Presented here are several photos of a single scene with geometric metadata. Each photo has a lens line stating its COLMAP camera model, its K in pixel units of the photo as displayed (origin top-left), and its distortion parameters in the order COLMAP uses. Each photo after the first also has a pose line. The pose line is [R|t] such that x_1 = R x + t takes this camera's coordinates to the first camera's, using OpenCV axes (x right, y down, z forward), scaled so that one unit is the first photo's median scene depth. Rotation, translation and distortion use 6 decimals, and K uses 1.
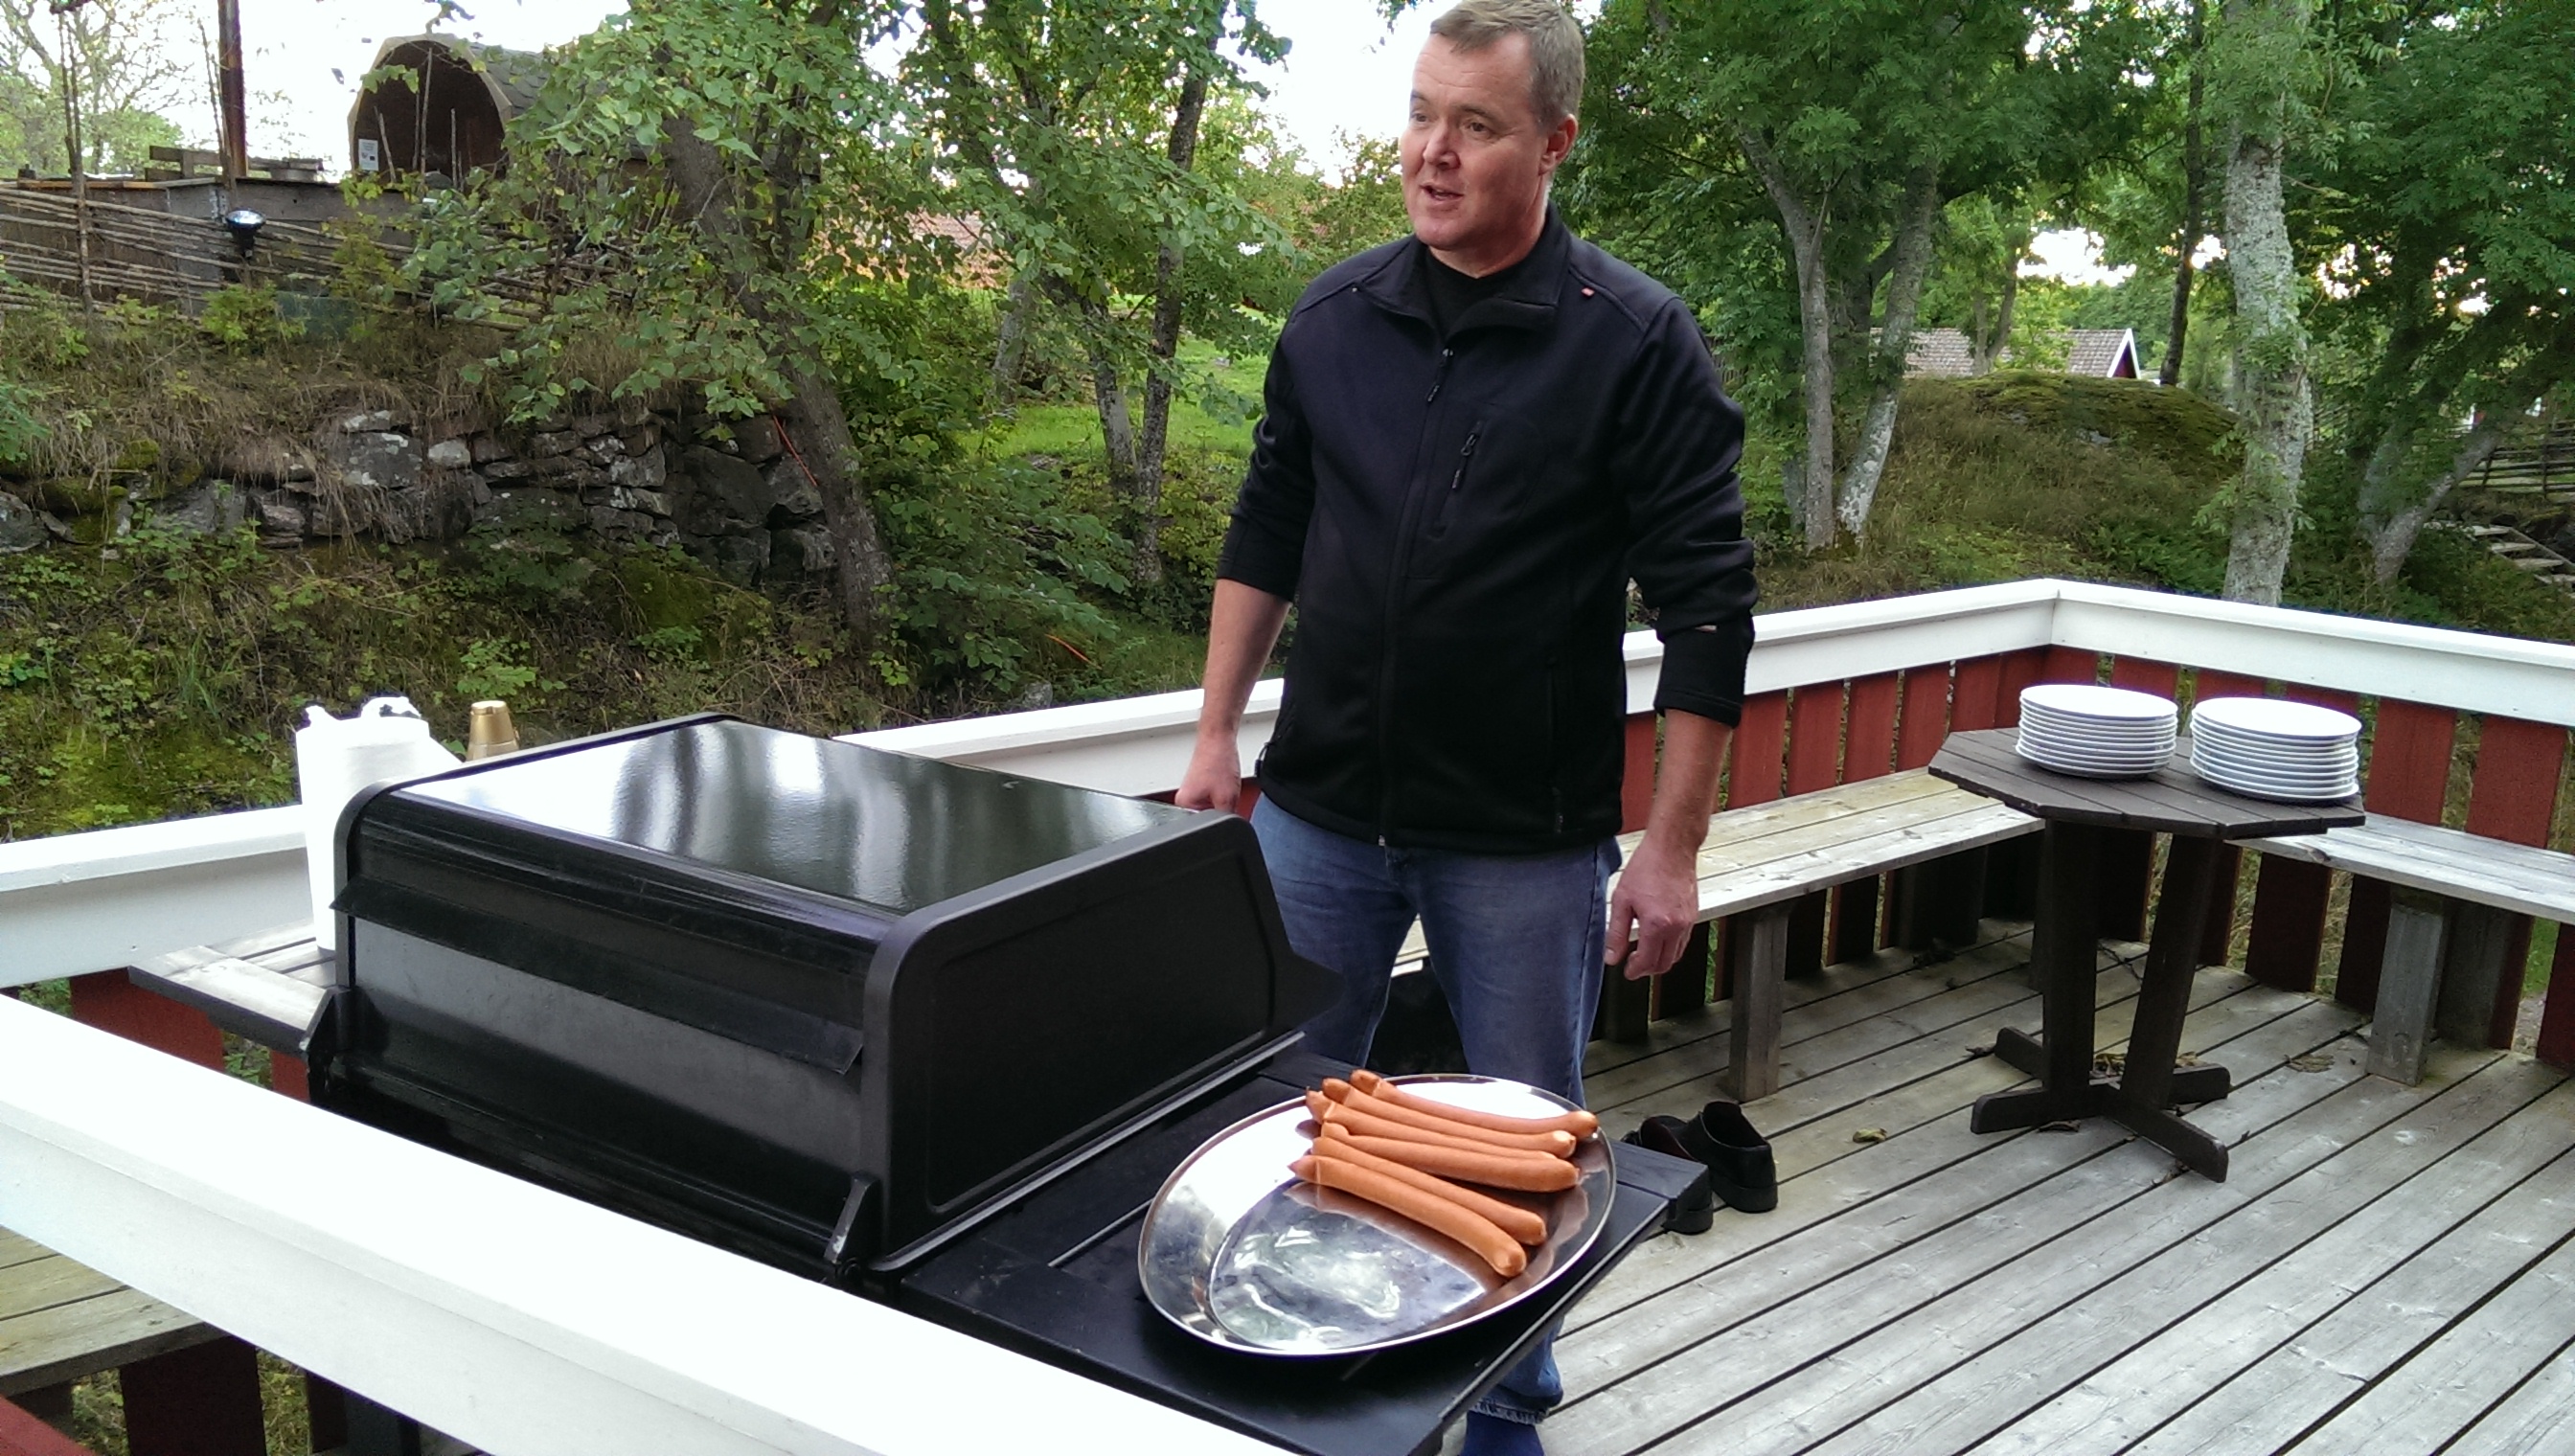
lens RADIAL K [[1824.2, 0, 1290.4], [0, 1824.2, 716.1], [0, 0, 1]] dist [0.086861, -0.122860]
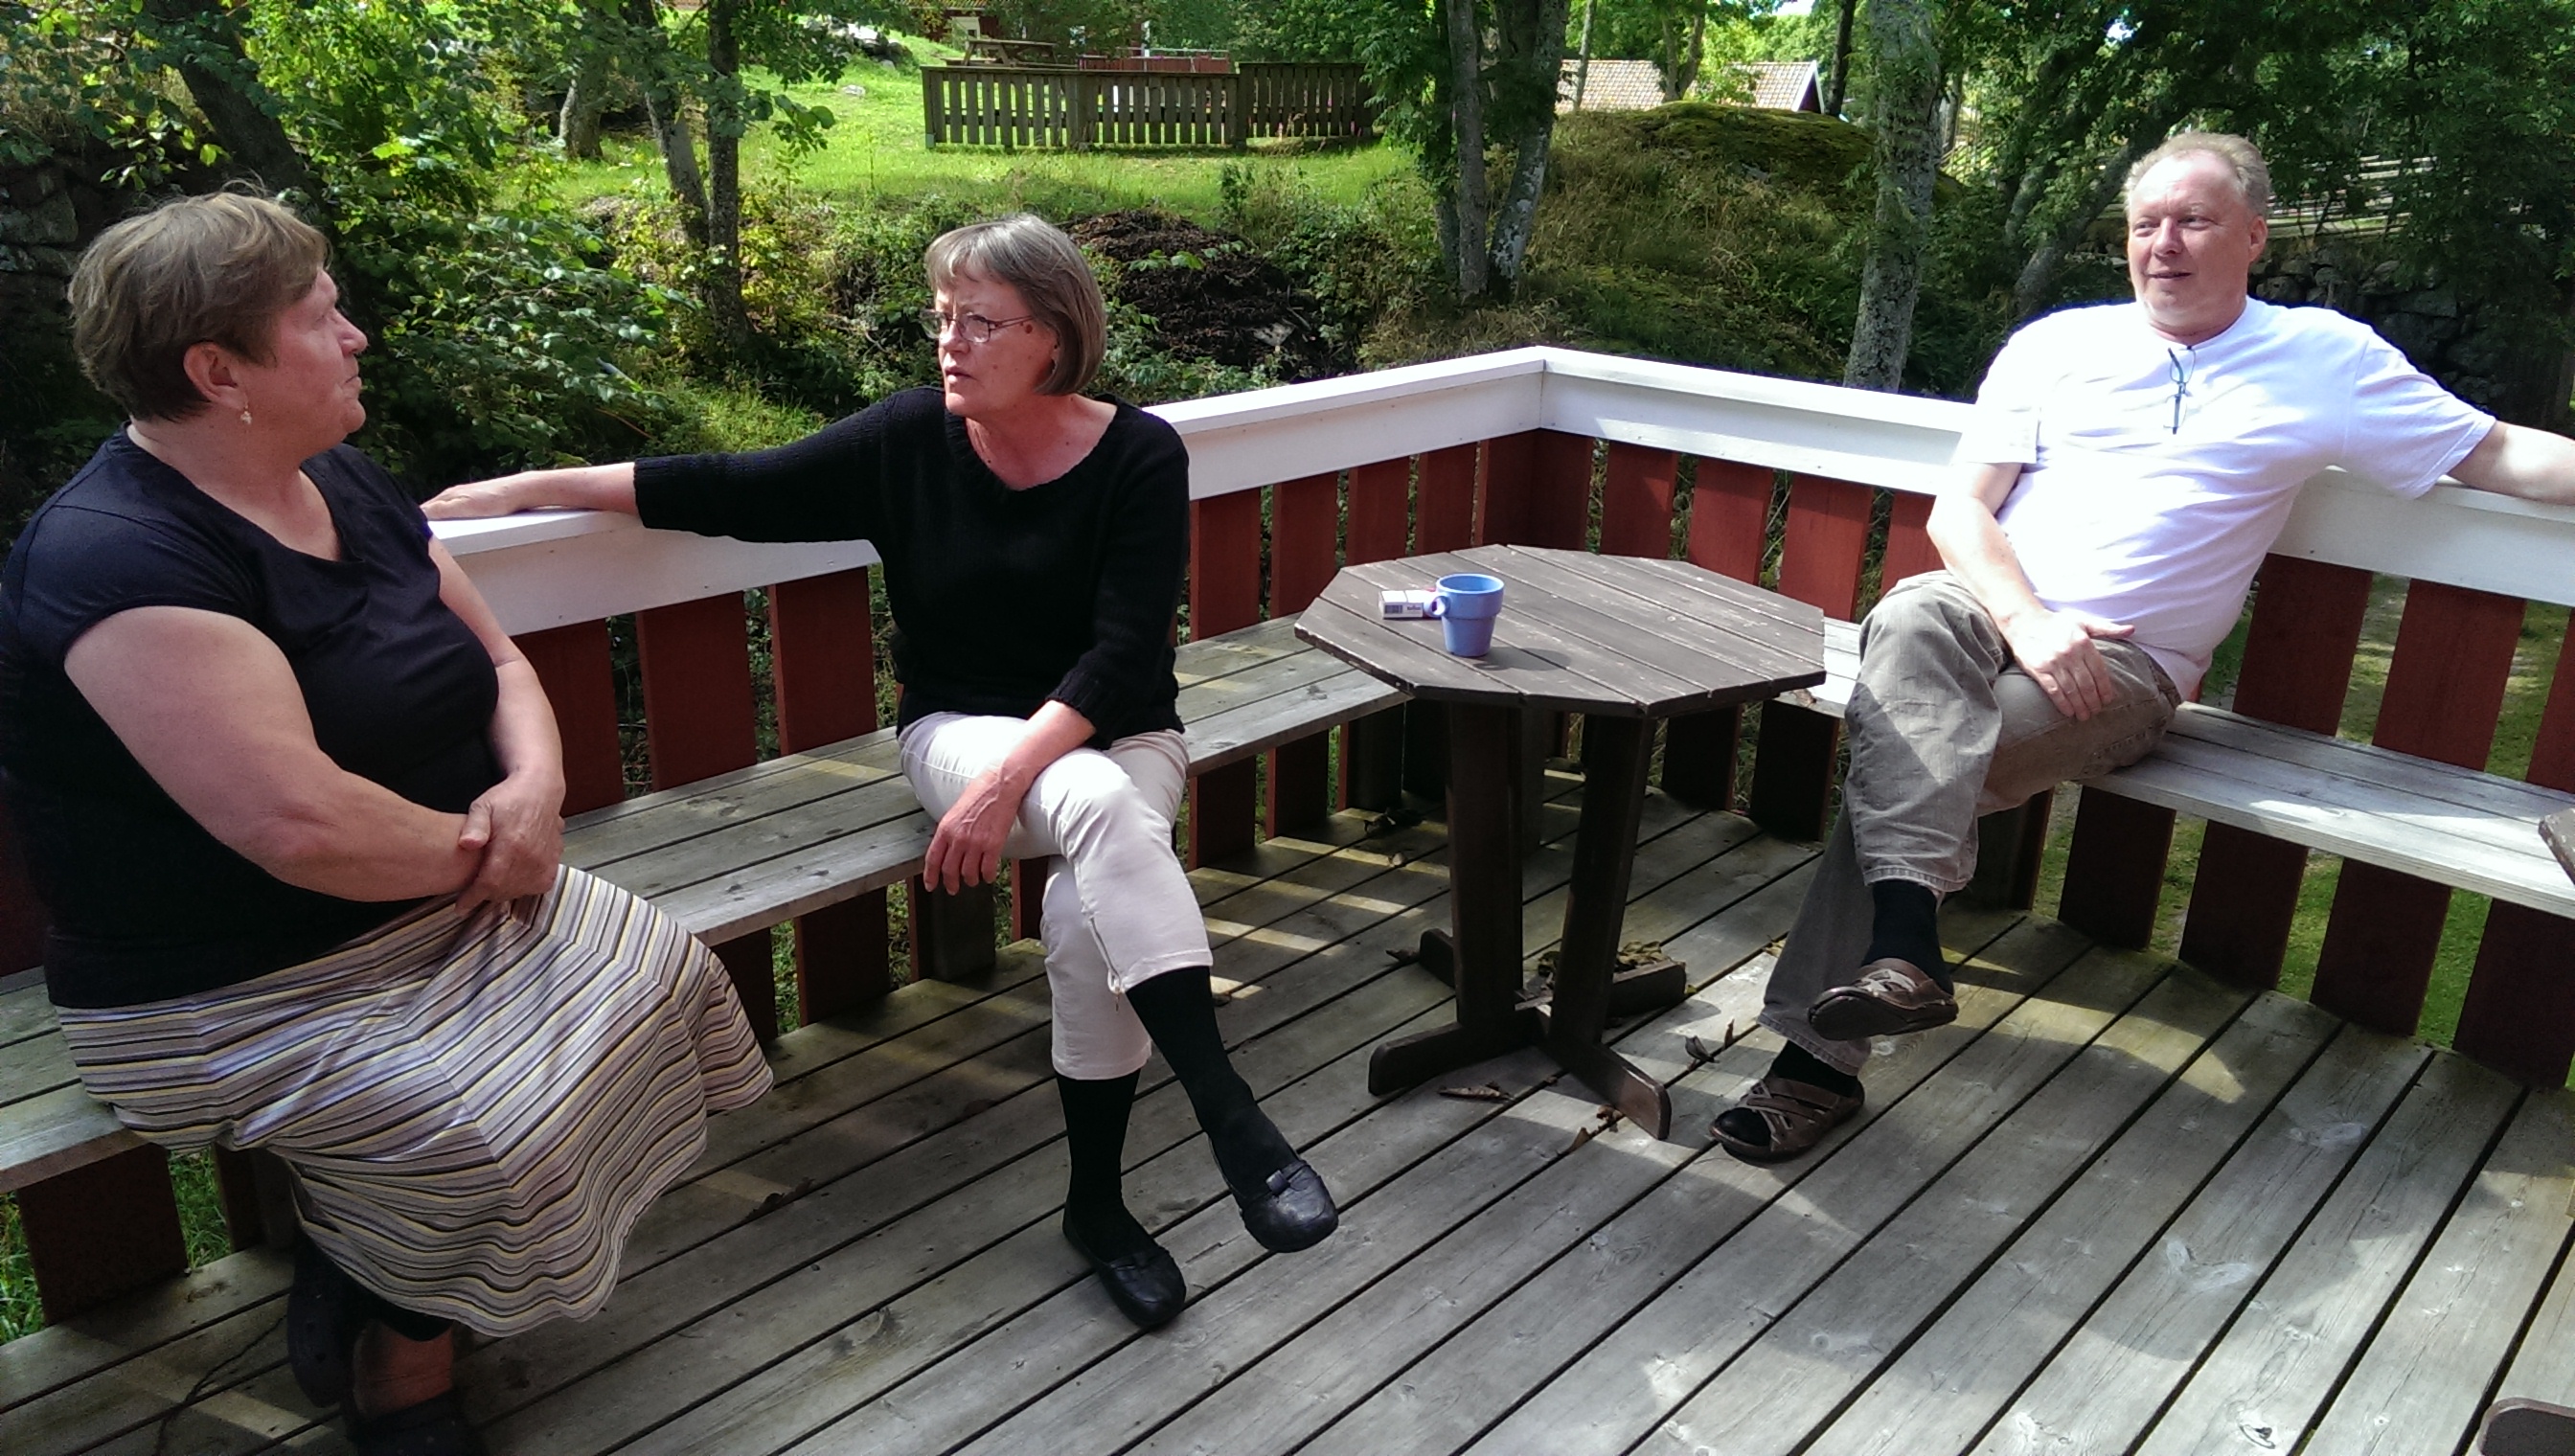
lens RADIAL K [[1824.2, 0, 1290.4], [0, 1824.2, 716.1], [0, 0, 1]] dist [0.086861, -0.122860]
pose [[0.988537, -0.049546, 0.142616, 0.147758], [0.030125, 0.990354, 0.135247, -0.020755], [-0.147942, -0.129401, 0.980494, 0.167093]]
